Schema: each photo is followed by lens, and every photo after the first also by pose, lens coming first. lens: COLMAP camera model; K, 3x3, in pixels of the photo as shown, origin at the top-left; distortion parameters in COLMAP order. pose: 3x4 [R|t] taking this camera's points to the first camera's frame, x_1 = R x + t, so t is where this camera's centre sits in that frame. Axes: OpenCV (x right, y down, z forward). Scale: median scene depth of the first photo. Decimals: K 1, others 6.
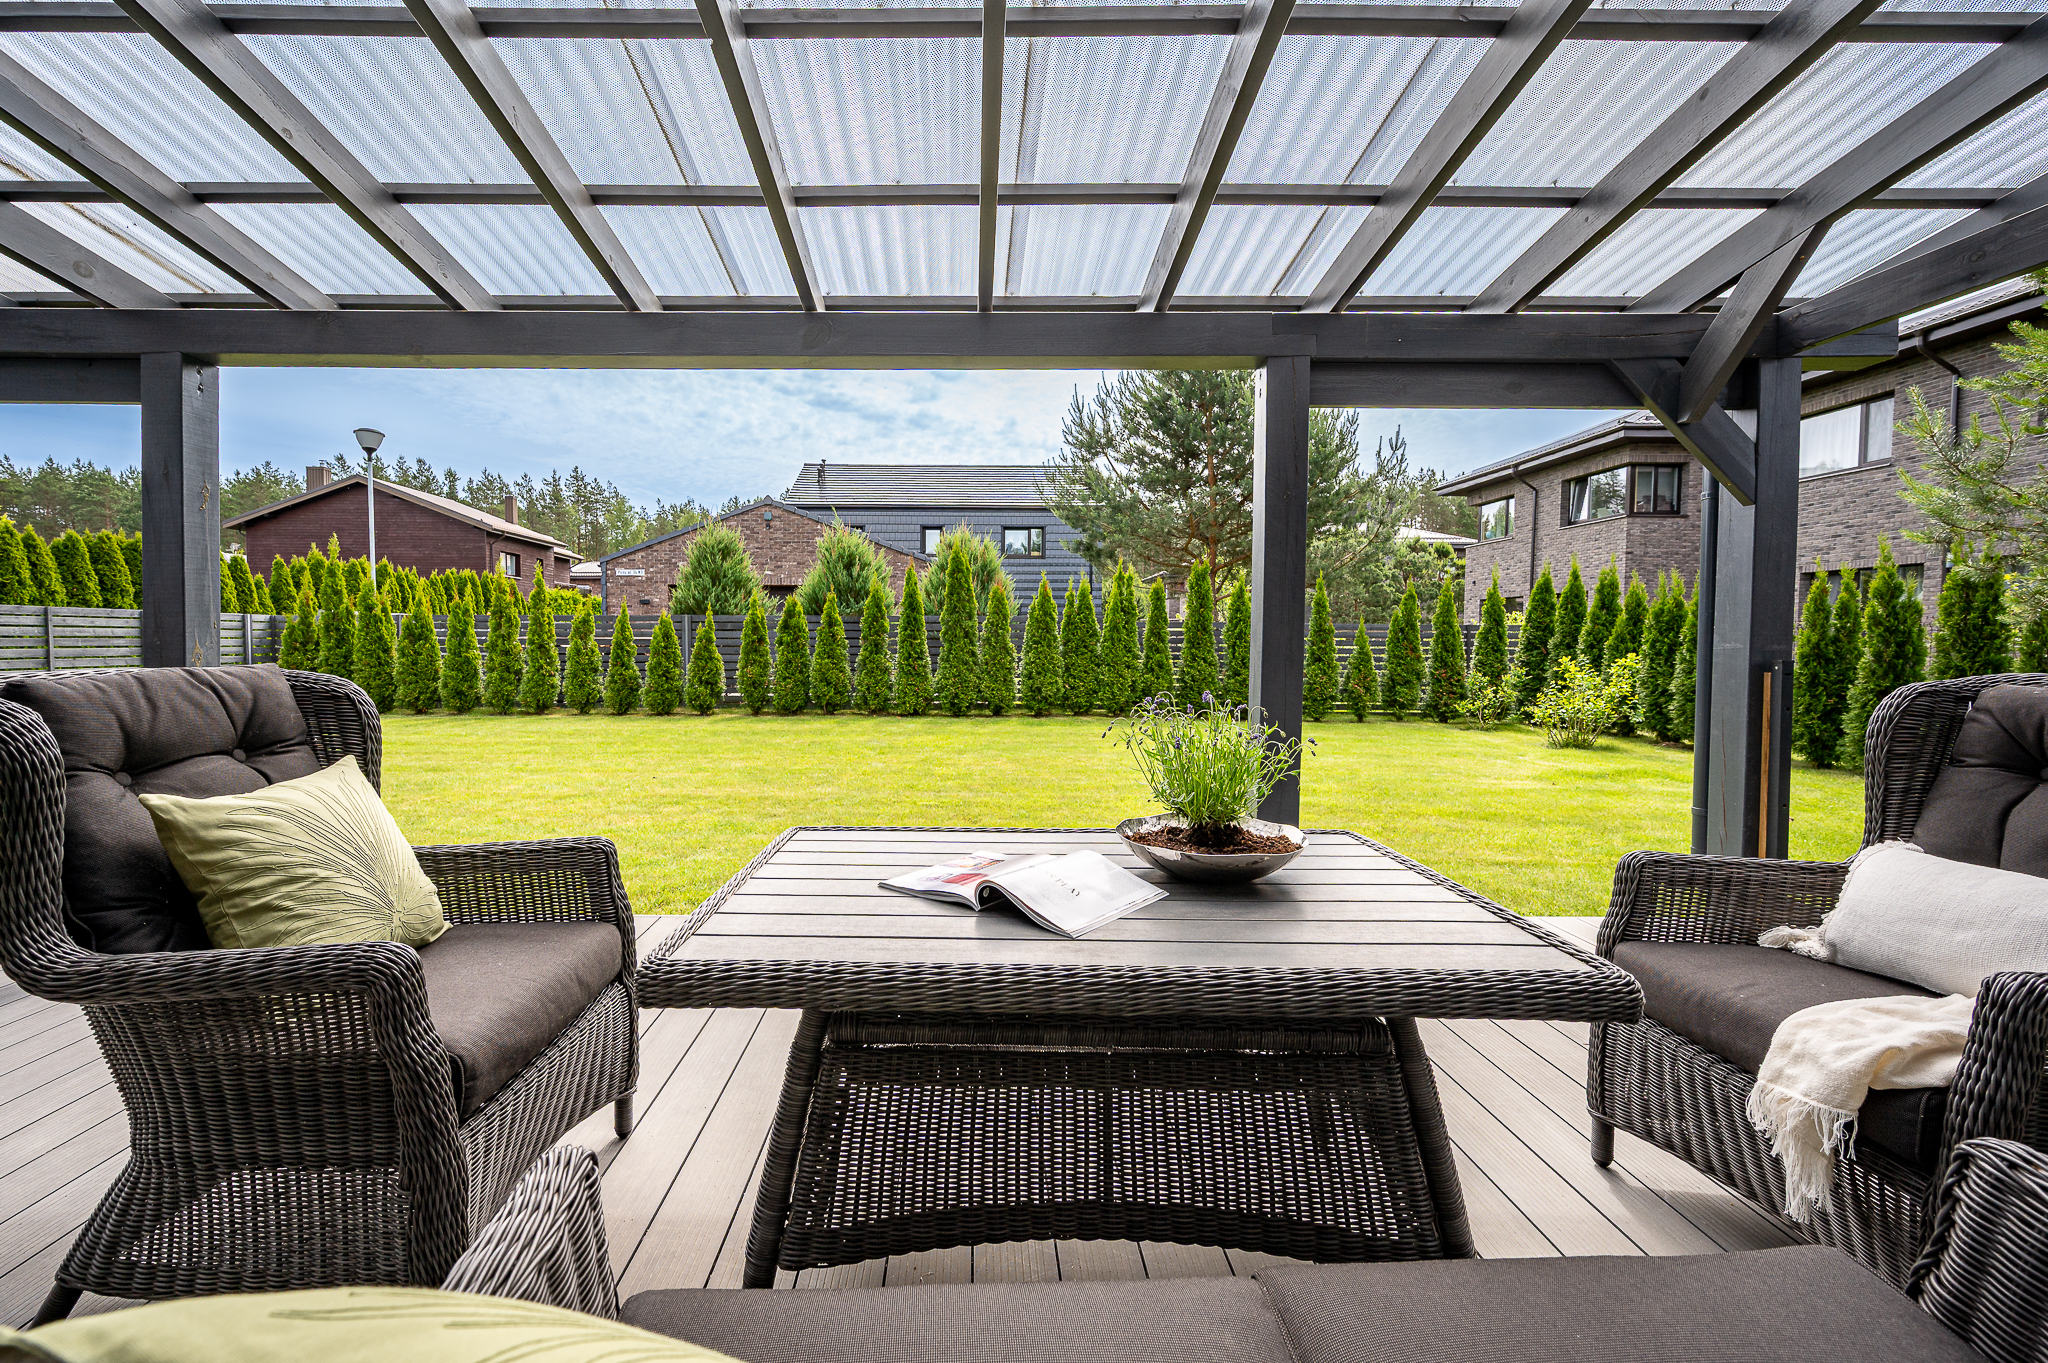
lens RADIAL K [[842.1, 0, 1023.6], [0, 842.1, 680.6], [0, 0, 1]] dist [0.000448, -0.000030]
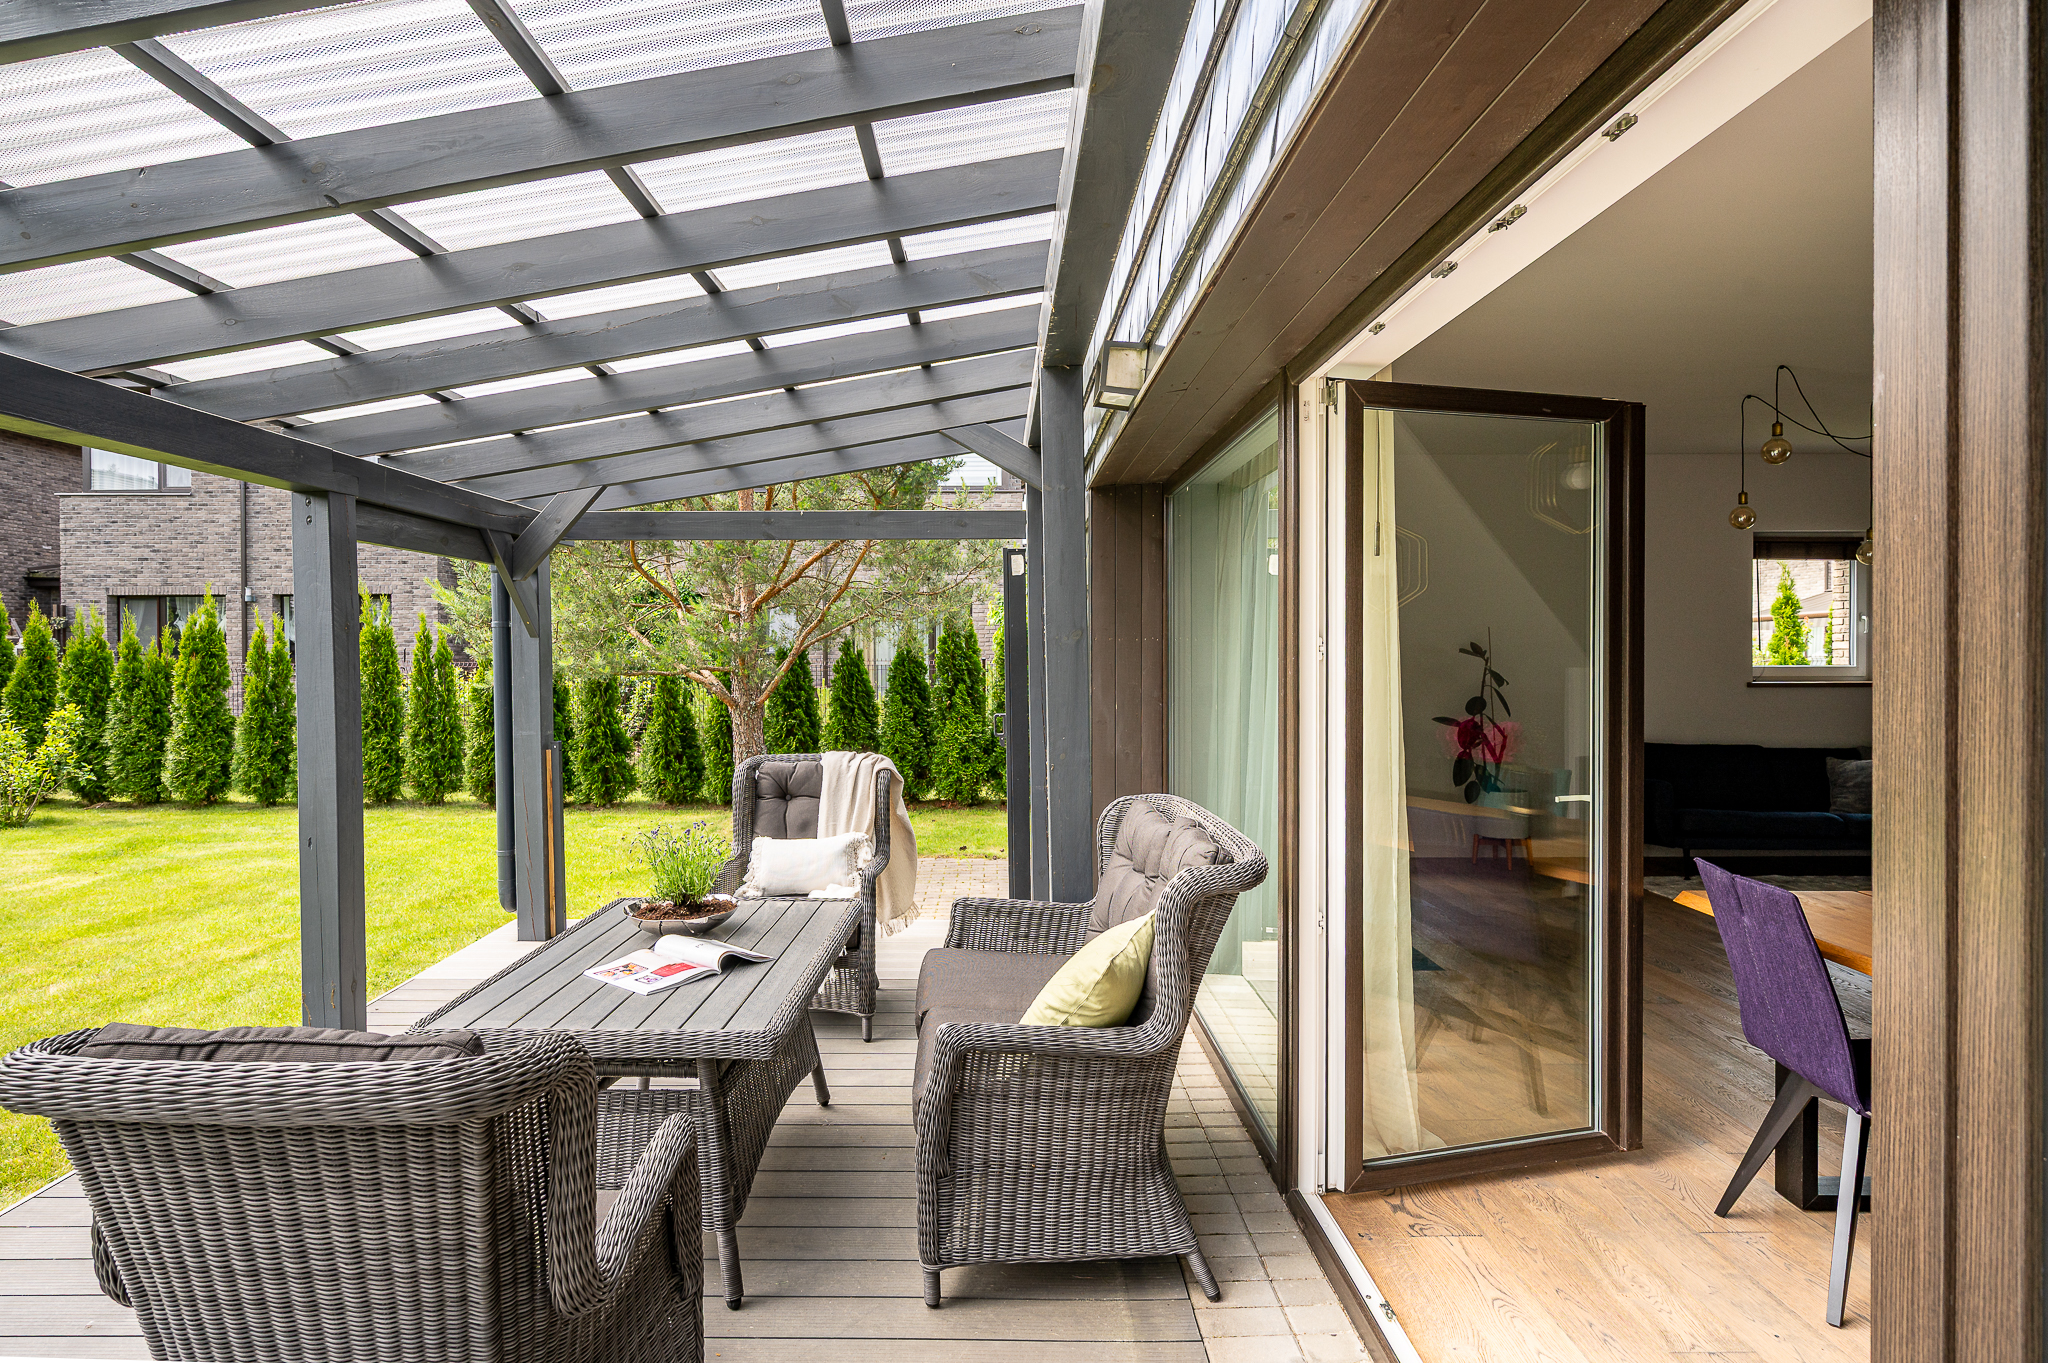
lens RADIAL K [[1053.6, 0, 1018.5], [0, 1053.6, 670.5], [0, 0, 1]] dist [0.000734, 0.000272]
pose [[-0.025052, -0.023231, 0.999416, -0.357123], [0.034987, 0.999097, 0.024100, -0.058278], [-0.999074, 0.035570, -0.024217, 0.070046]]
